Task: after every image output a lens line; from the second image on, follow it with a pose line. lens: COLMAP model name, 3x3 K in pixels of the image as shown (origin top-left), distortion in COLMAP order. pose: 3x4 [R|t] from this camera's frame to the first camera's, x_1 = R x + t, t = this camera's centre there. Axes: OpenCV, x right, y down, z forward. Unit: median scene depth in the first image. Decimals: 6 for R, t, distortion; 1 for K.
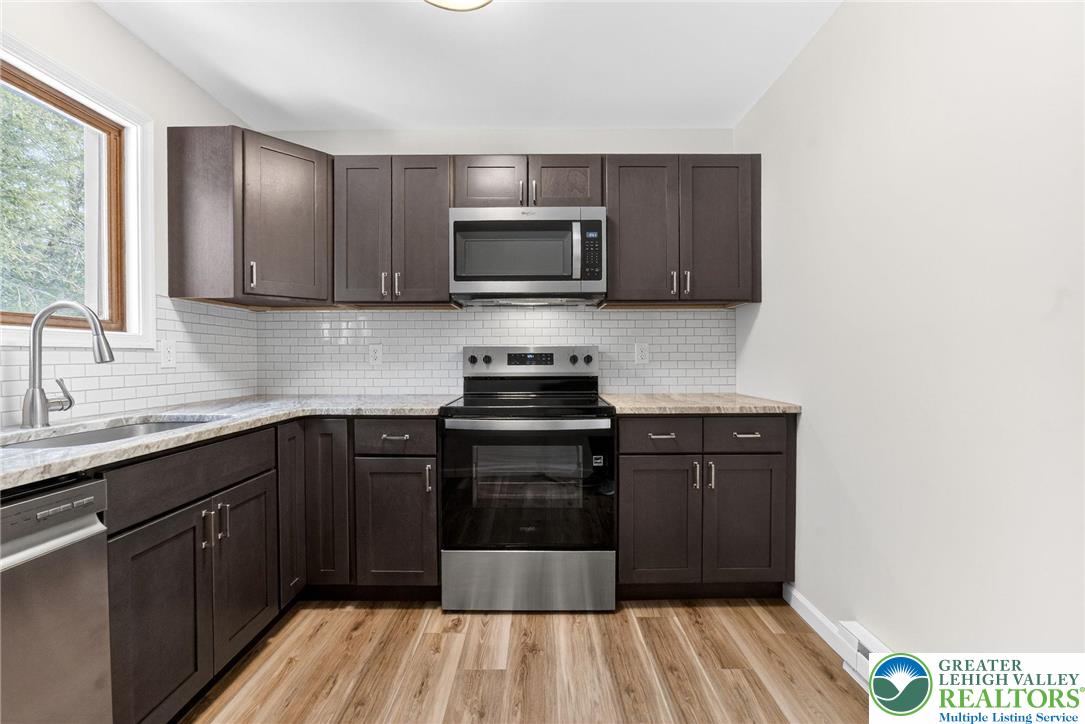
lens RADIAL K [[418.2, 0, 542.5], [0, 418.2, 362.0], [0, 0, 1]] dist [-0.031536, 0.000558]
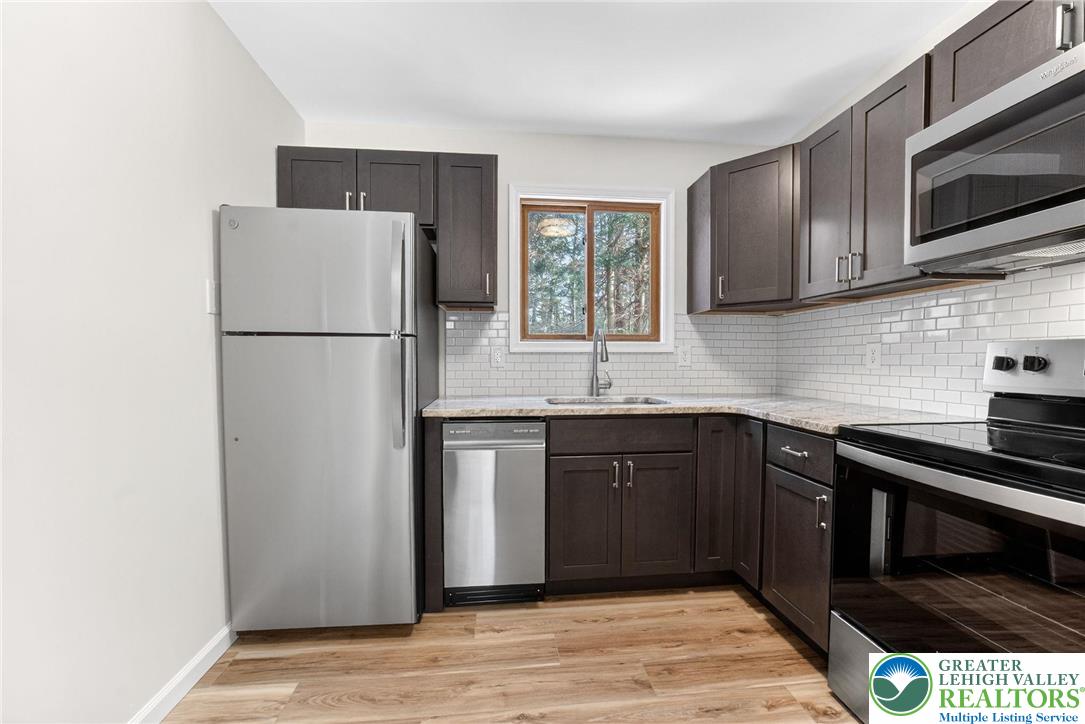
lens RADIAL K [[415.5, 0, 542.0], [0, 415.5, 373.6], [0, 0, 1]] dist [-0.022196, 0.000173]
pose [[0.103040, 0.038062, -0.993949, 0.457471], [-0.009822, 0.999258, 0.037247, -0.008849], [0.994629, 0.005924, 0.103337, 0.405611]]
